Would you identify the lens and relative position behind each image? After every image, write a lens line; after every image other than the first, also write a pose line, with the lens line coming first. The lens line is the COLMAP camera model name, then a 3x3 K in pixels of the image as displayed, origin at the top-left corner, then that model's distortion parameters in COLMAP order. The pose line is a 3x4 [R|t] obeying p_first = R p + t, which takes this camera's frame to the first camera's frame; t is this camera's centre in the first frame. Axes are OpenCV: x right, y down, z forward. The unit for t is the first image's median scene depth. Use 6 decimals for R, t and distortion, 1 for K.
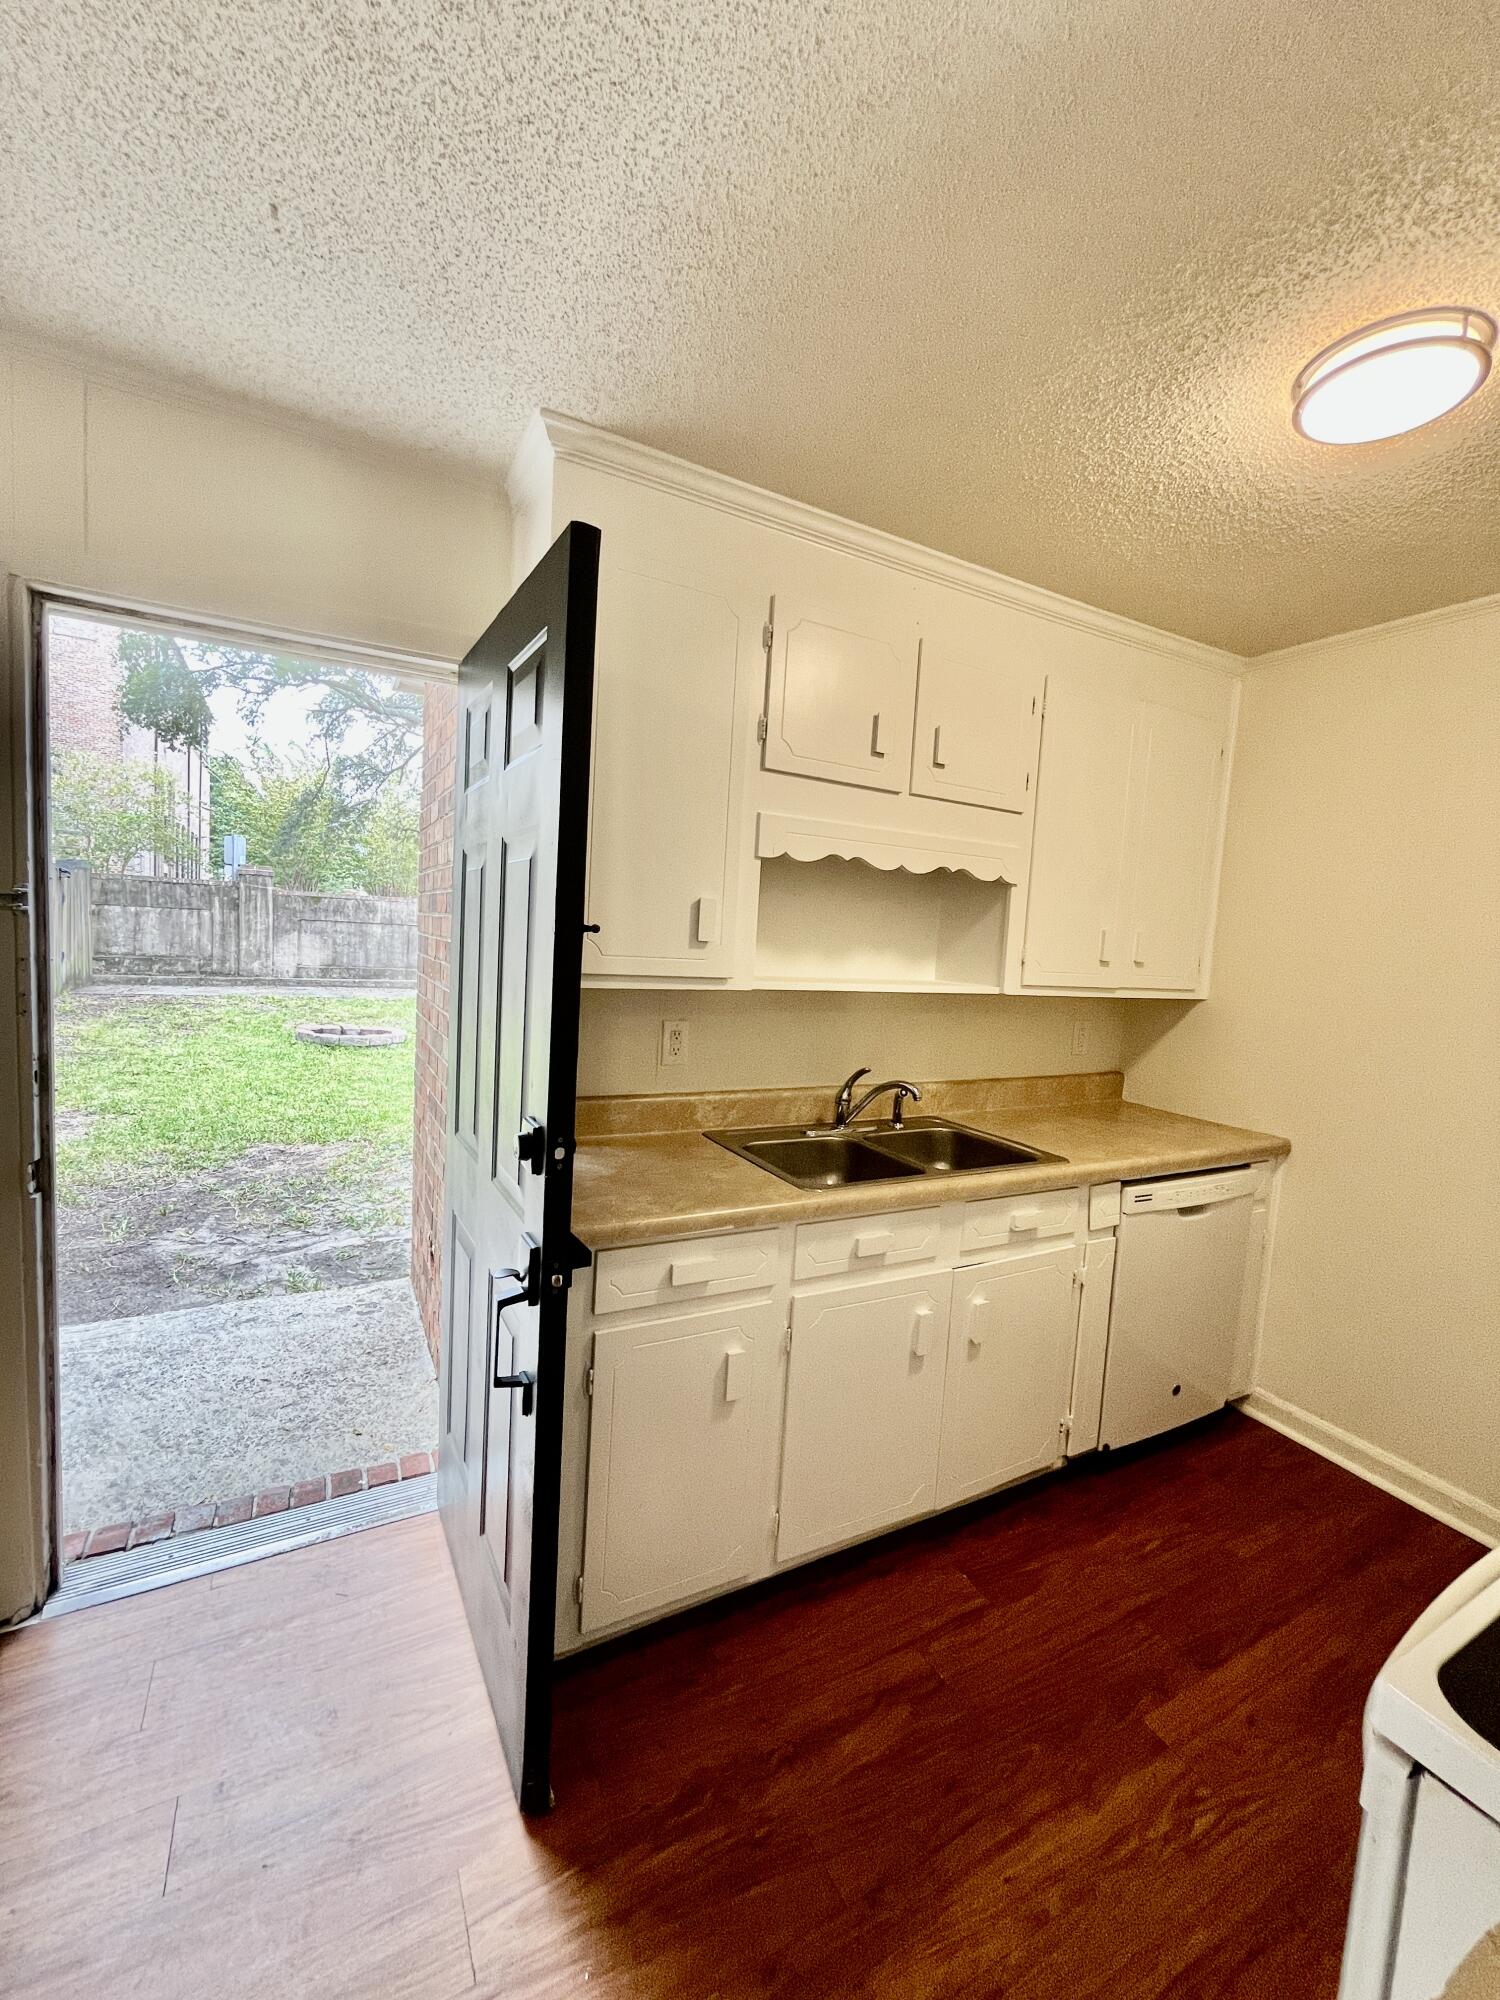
lens RADIAL K [[806.7, 0, 740.3], [0, 806.7, 994.1], [0, 0, 1]] dist [0.000912, 0.000020]
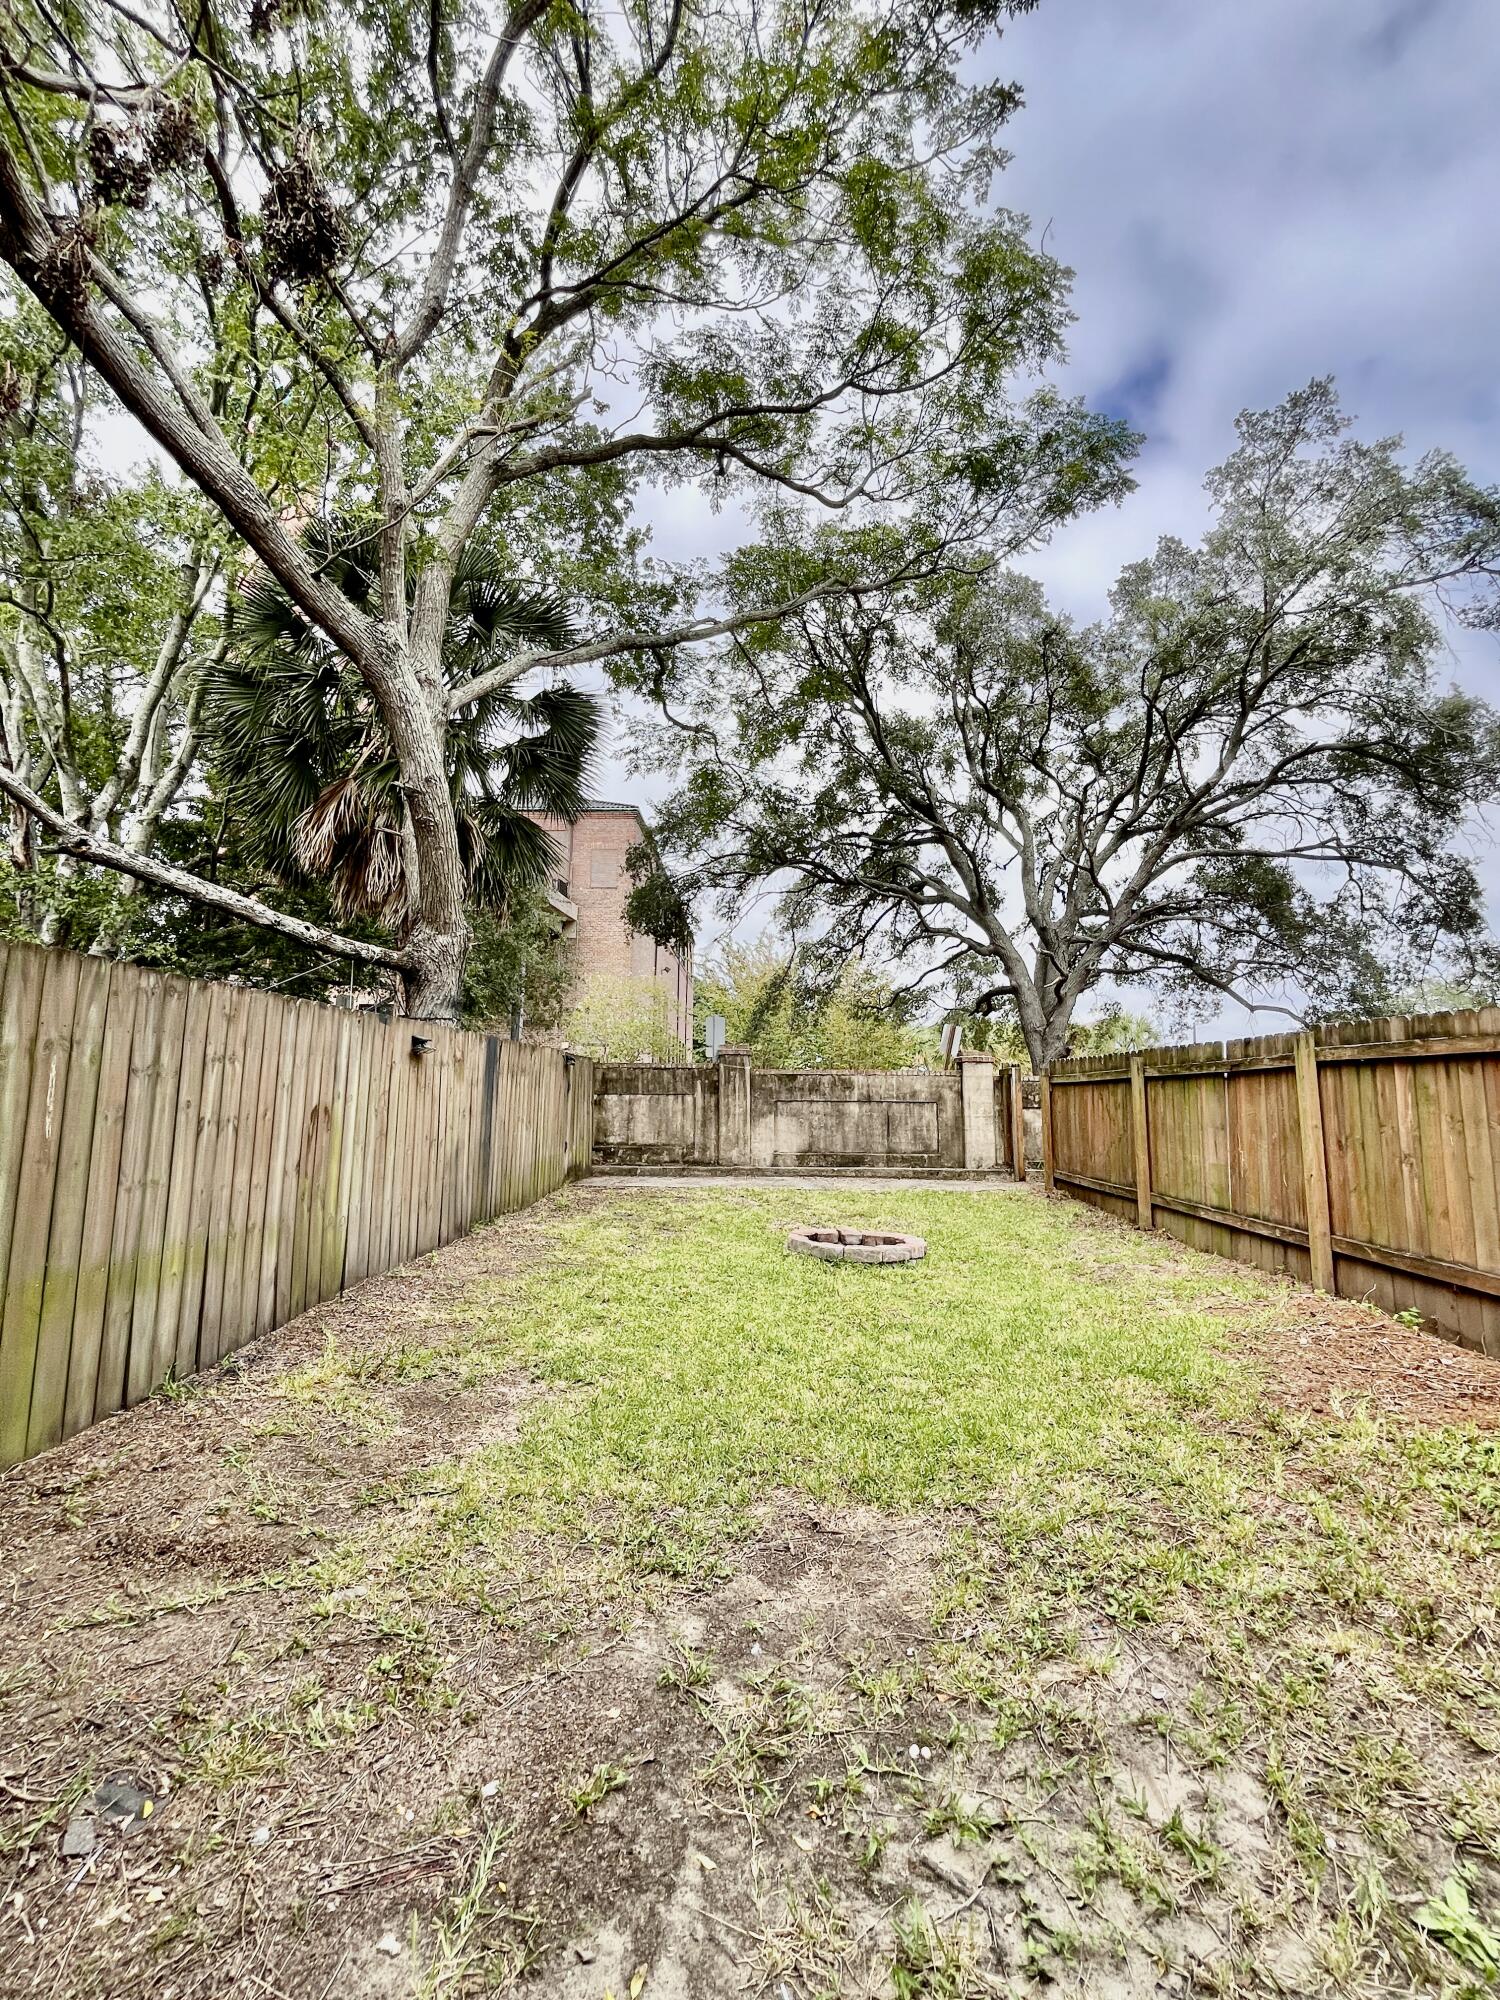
lens RADIAL K [[806.7, 0, 756.5], [0, 806.7, 1000.2], [0, 0, 1]] dist [0.000912, 0.000020]
pose [[0.876689, -0.108876, -0.468575, -0.138619], [0.002346, 0.975008, -0.222159, -0.001781], [0.481052, 0.193665, 0.855034, 0.208795]]
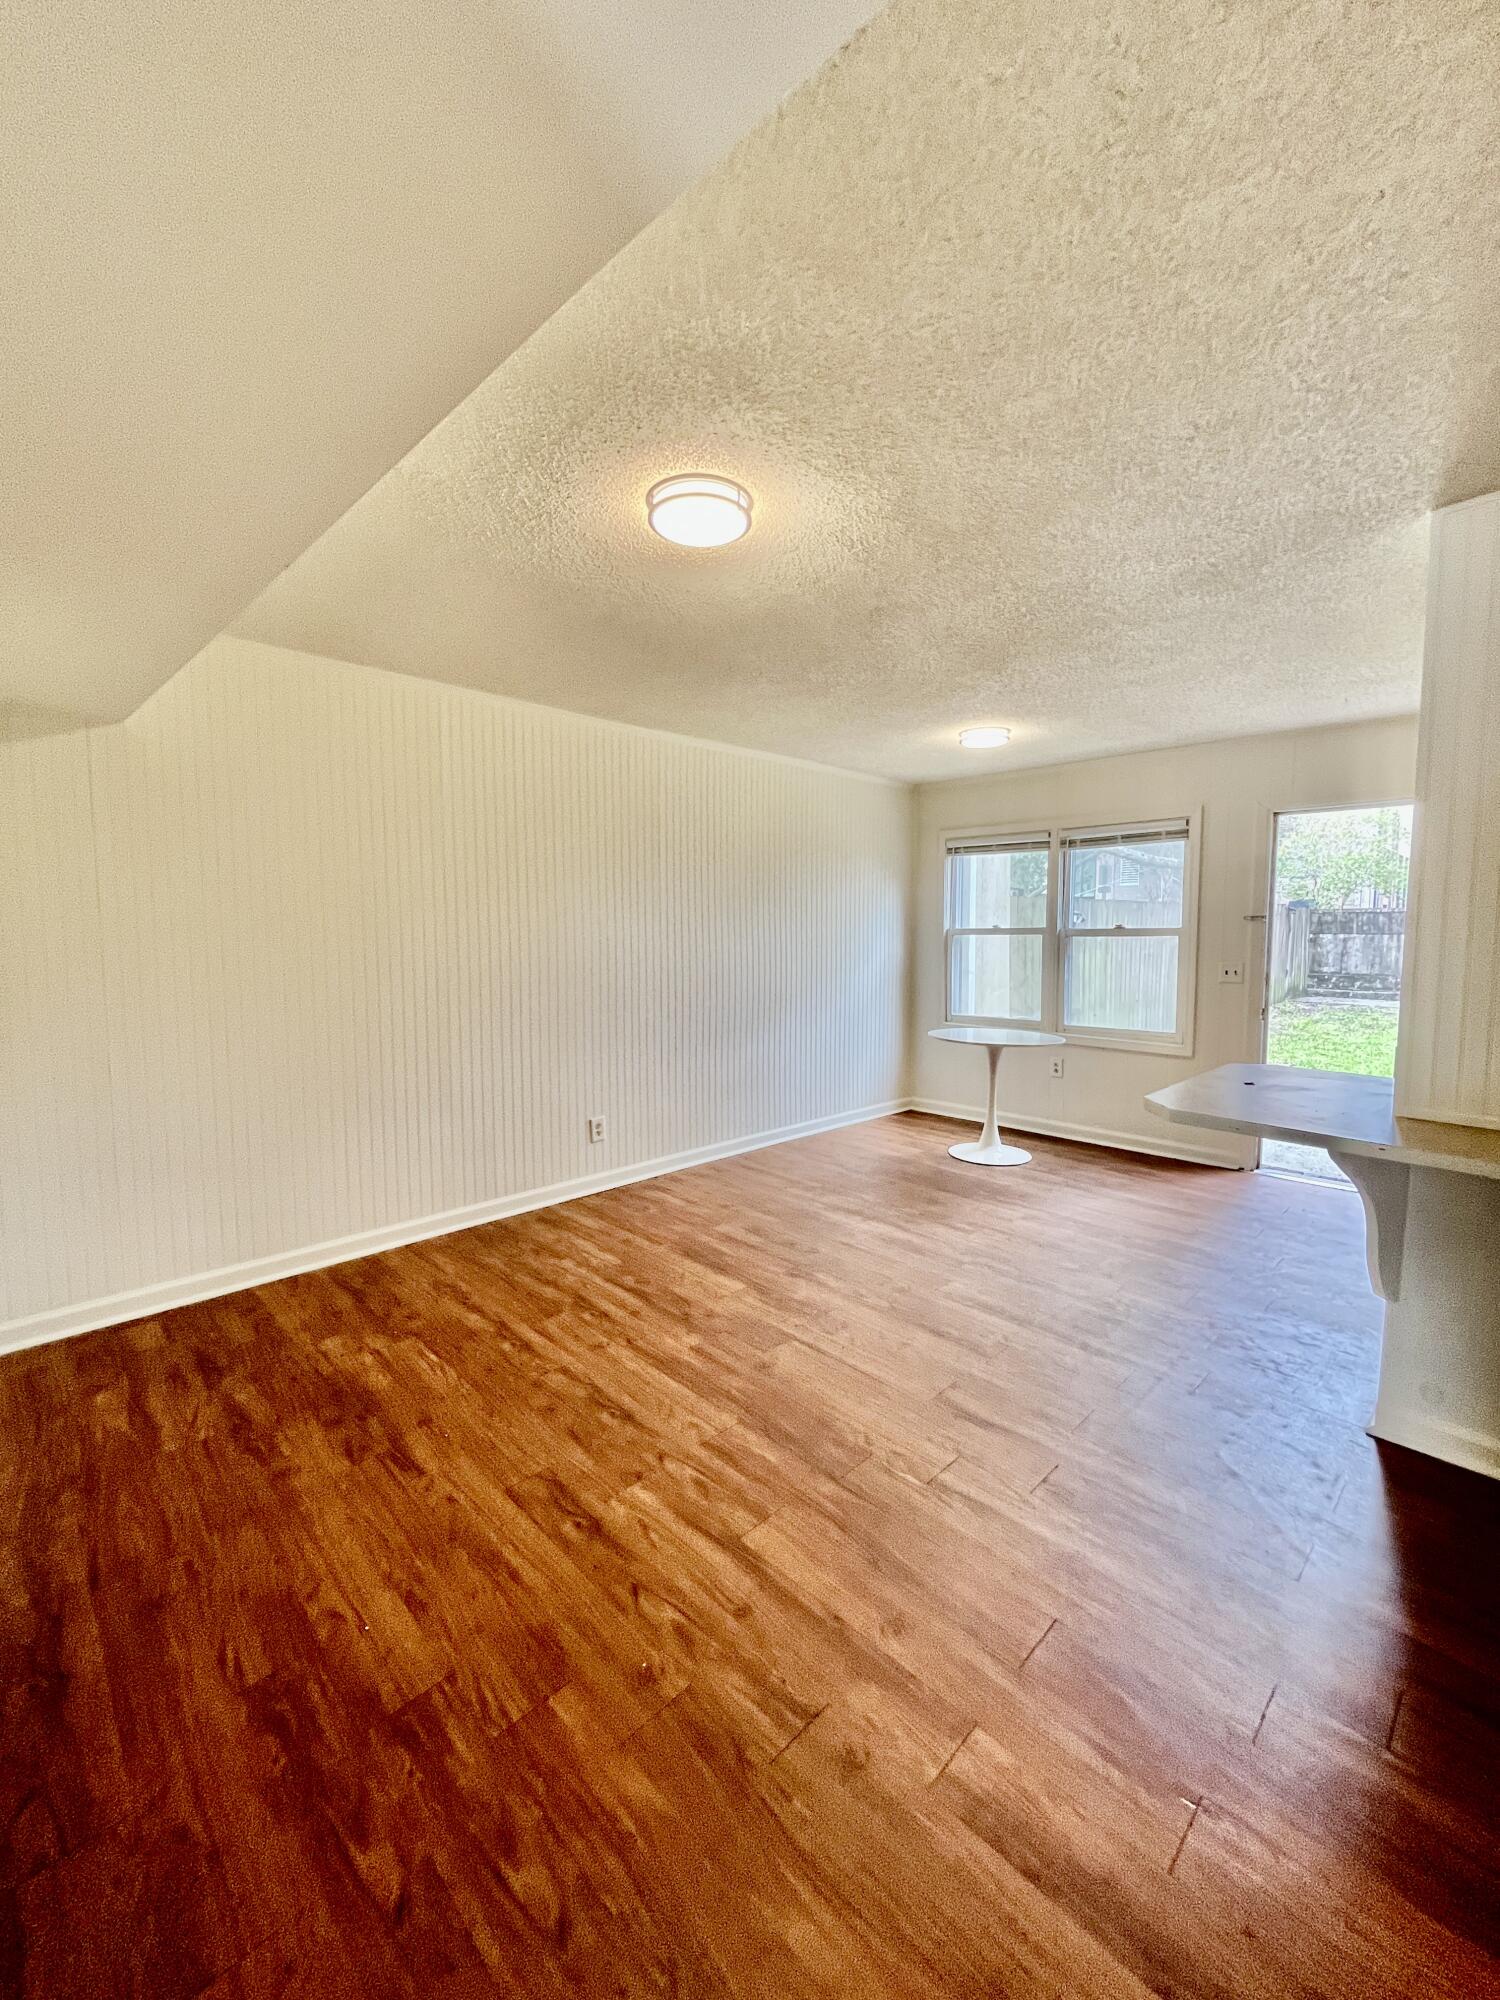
lens RADIAL K [[806.7, 0, 752.6], [0, 806.7, 992.3], [0, 0, 1]] dist [0.000912, 0.000020]
pose [[0.280442, 0.022415, -0.959609, 0.174868], [-0.064753, 0.997892, 0.004386, 0.032317], [0.957684, 0.060908, 0.281302, -0.197442]]
